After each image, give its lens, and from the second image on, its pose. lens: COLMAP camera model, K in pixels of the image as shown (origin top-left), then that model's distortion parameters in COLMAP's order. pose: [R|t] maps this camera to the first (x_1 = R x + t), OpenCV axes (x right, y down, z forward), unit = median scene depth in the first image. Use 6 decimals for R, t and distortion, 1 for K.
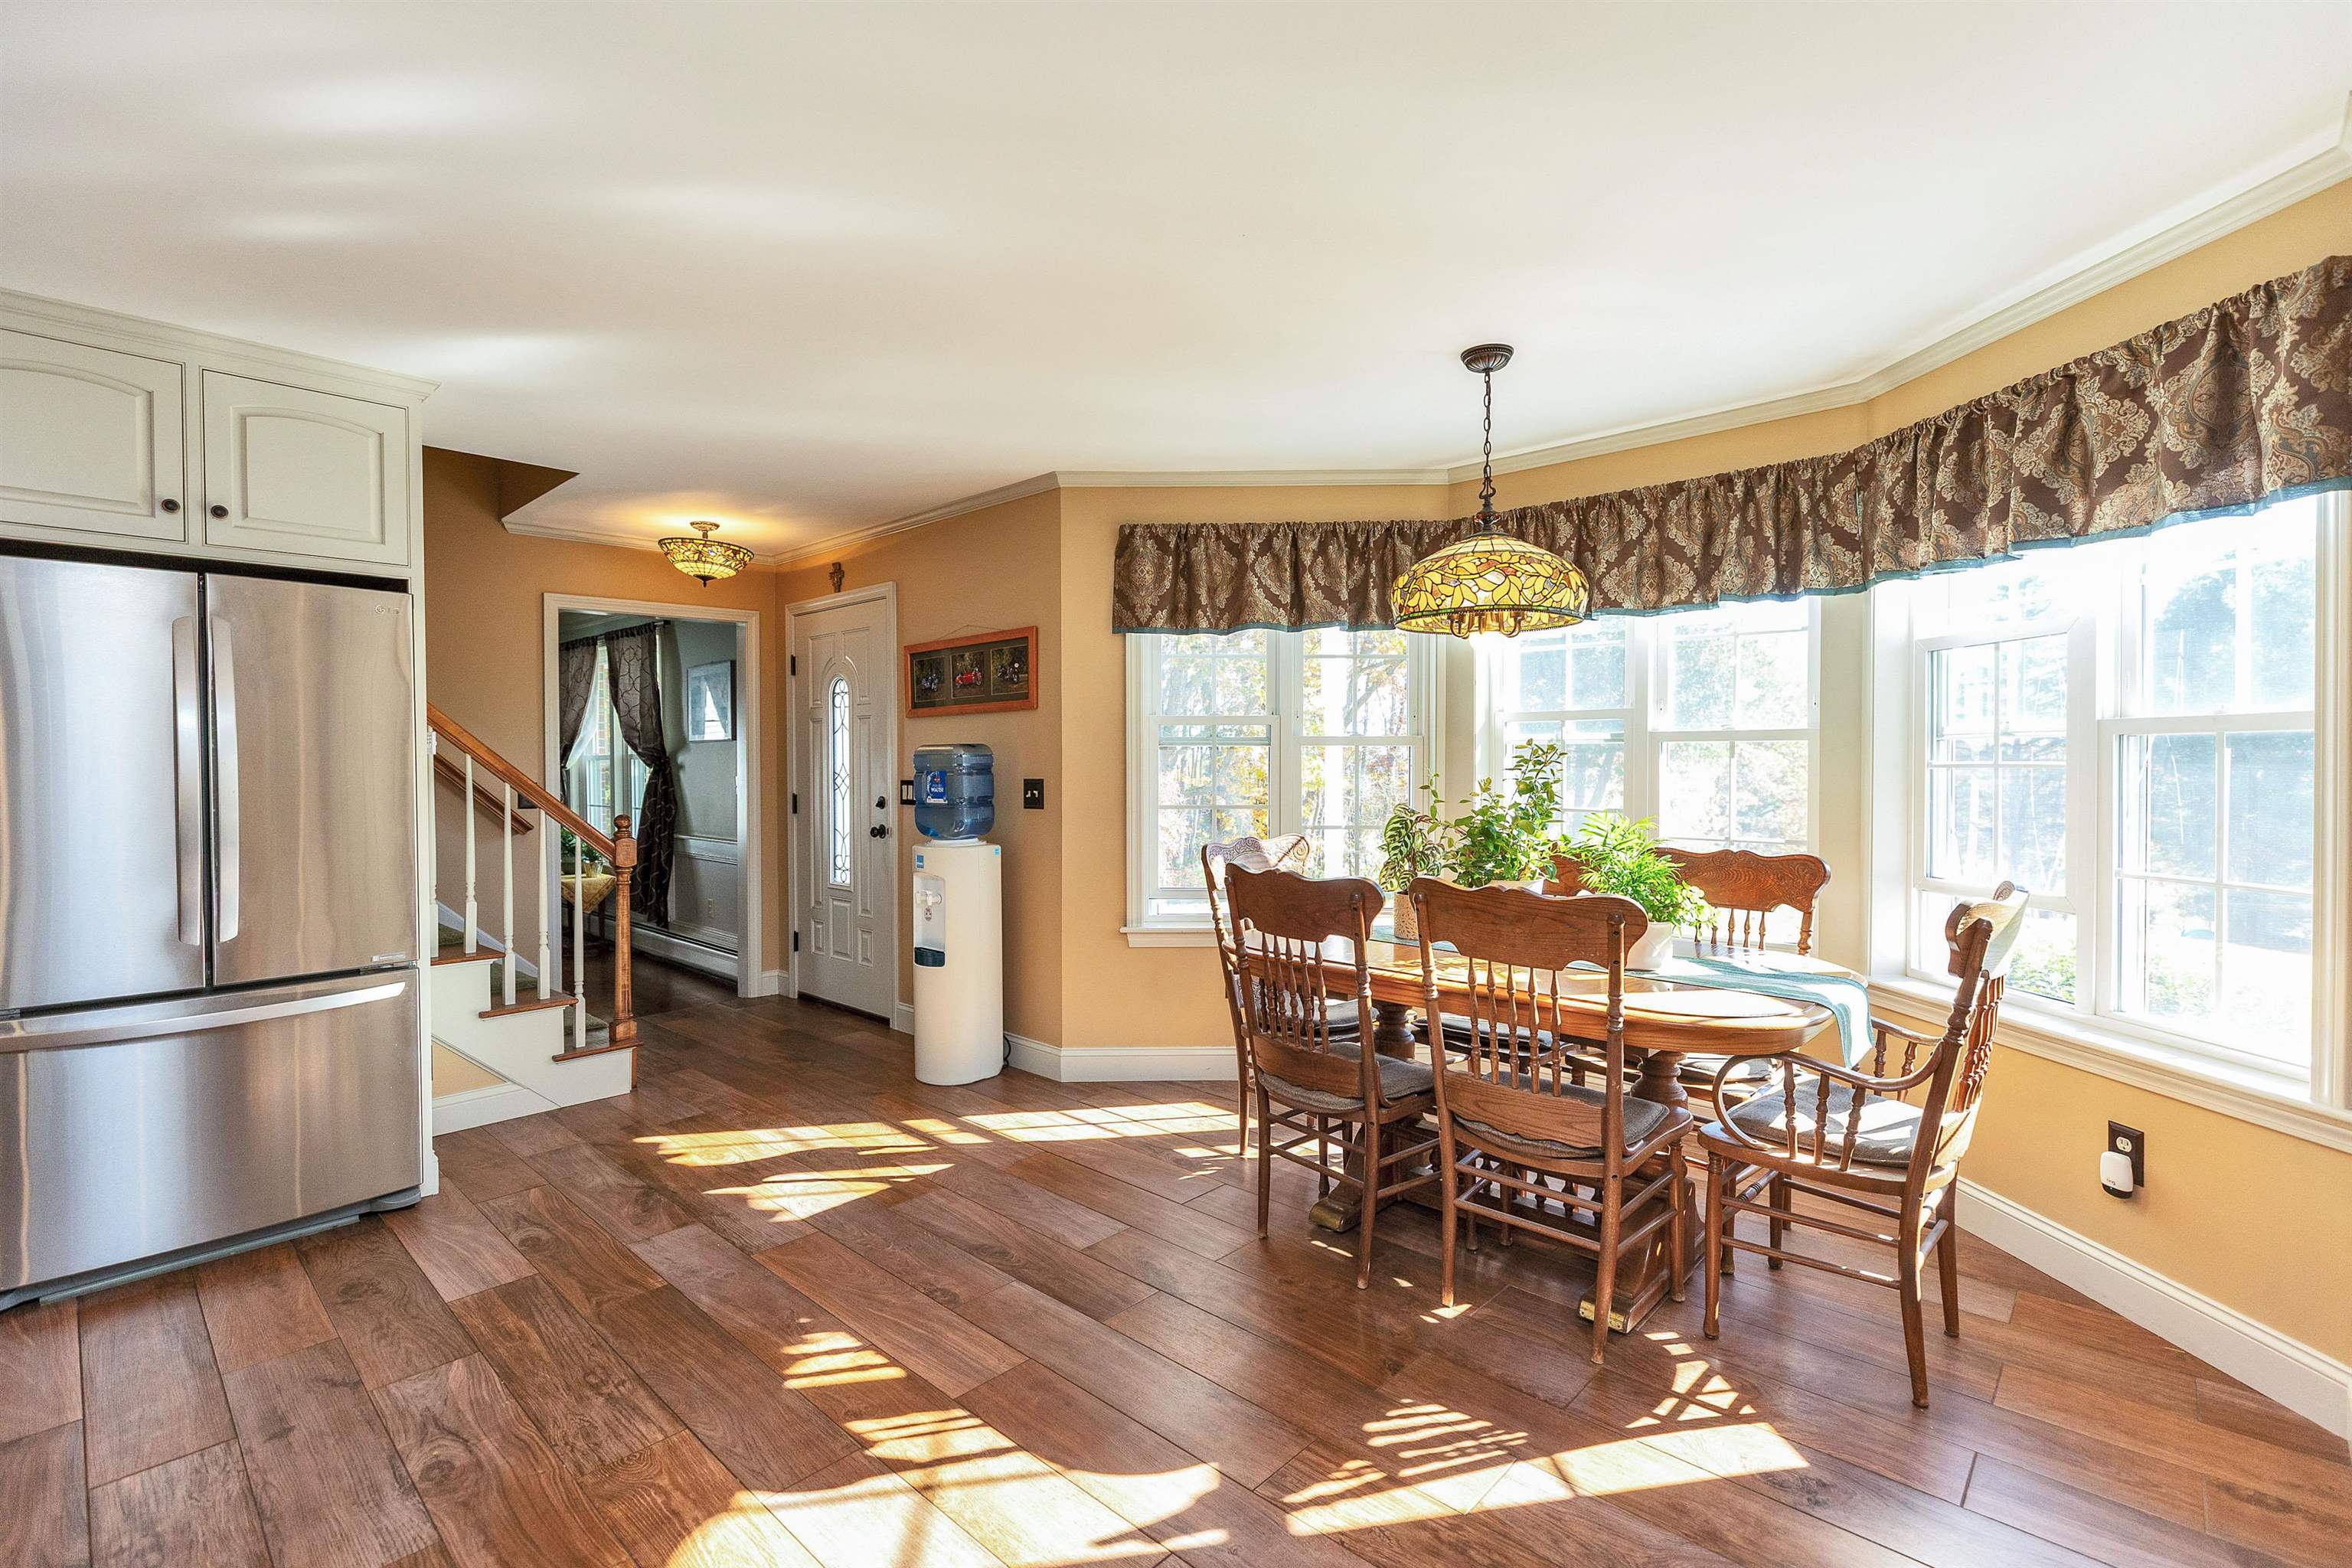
lens RADIAL K [[1047.8, 0, 1176.0], [0, 1047.8, 784.0], [0, 0, 1]] dist [0.001873, 0.000443]
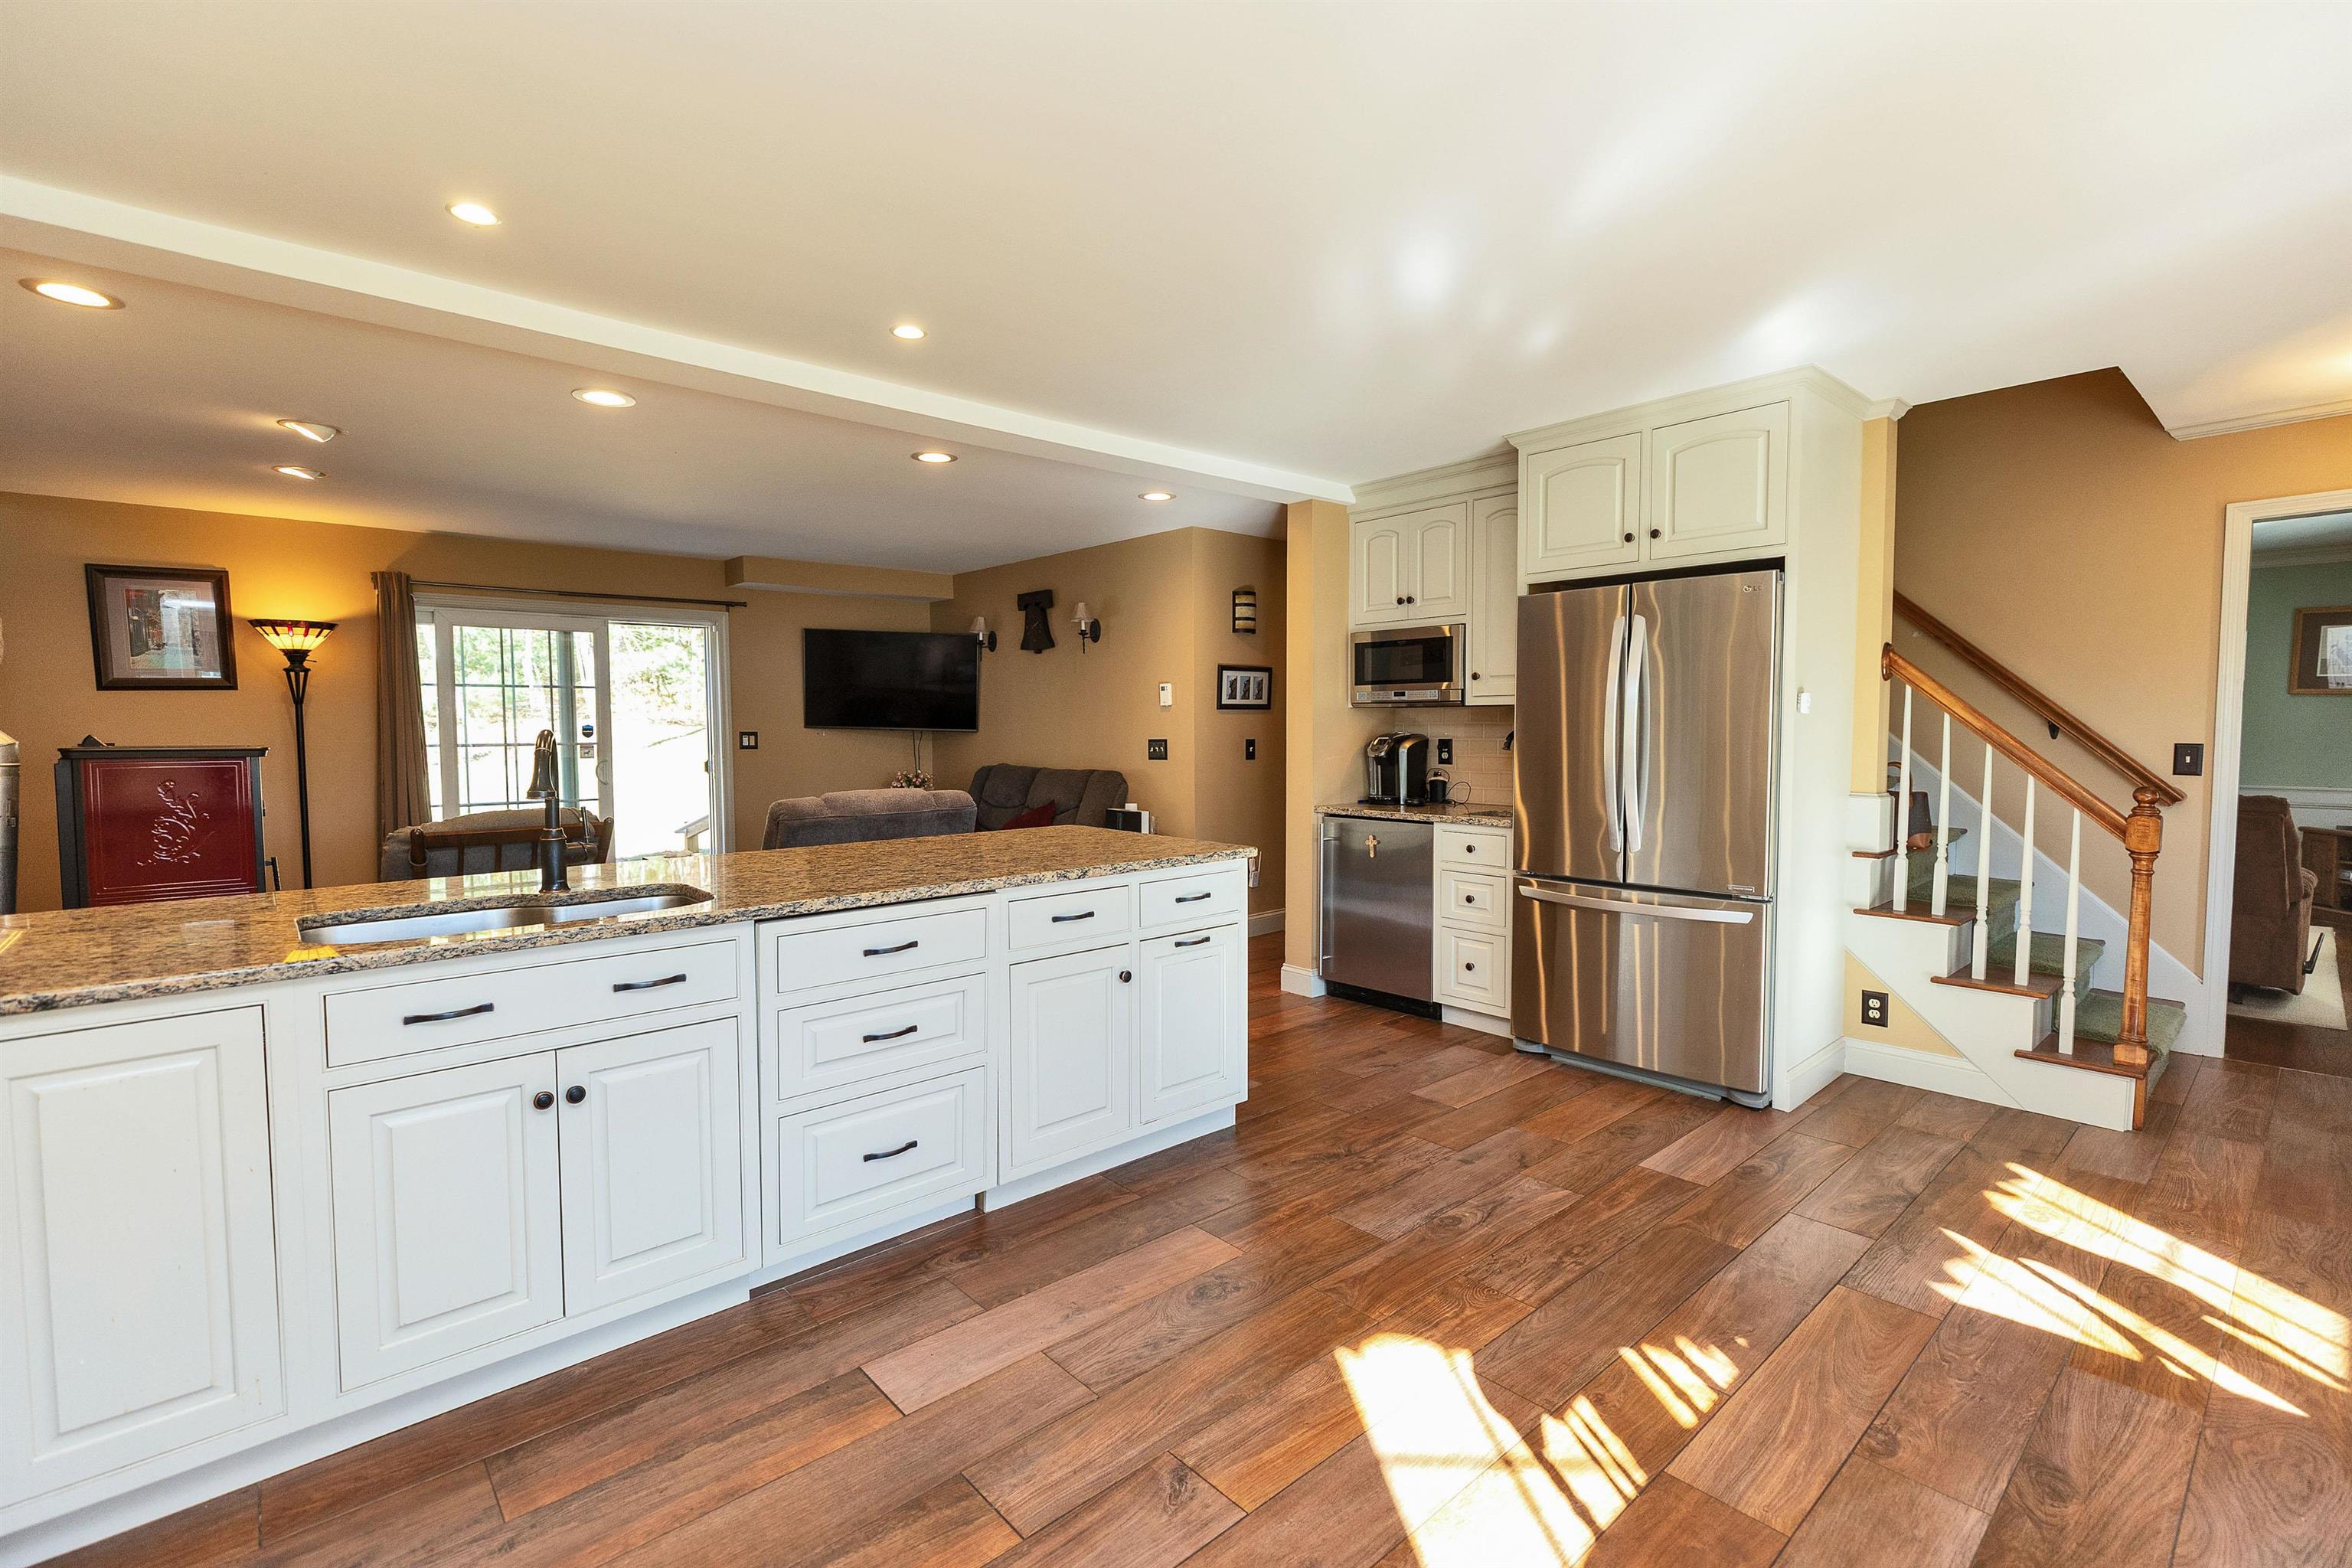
lens RADIAL K [[1047.8, 0, 1176.0], [0, 1047.8, 784.0], [0, 0, 1]] dist [0.001873, 0.000443]
pose [[-0.093215, 0.059185, -0.993885, 0.457405], [-0.016461, 0.998004, 0.060974, -0.011290], [0.995510, 0.022044, -0.092054, 0.481396]]
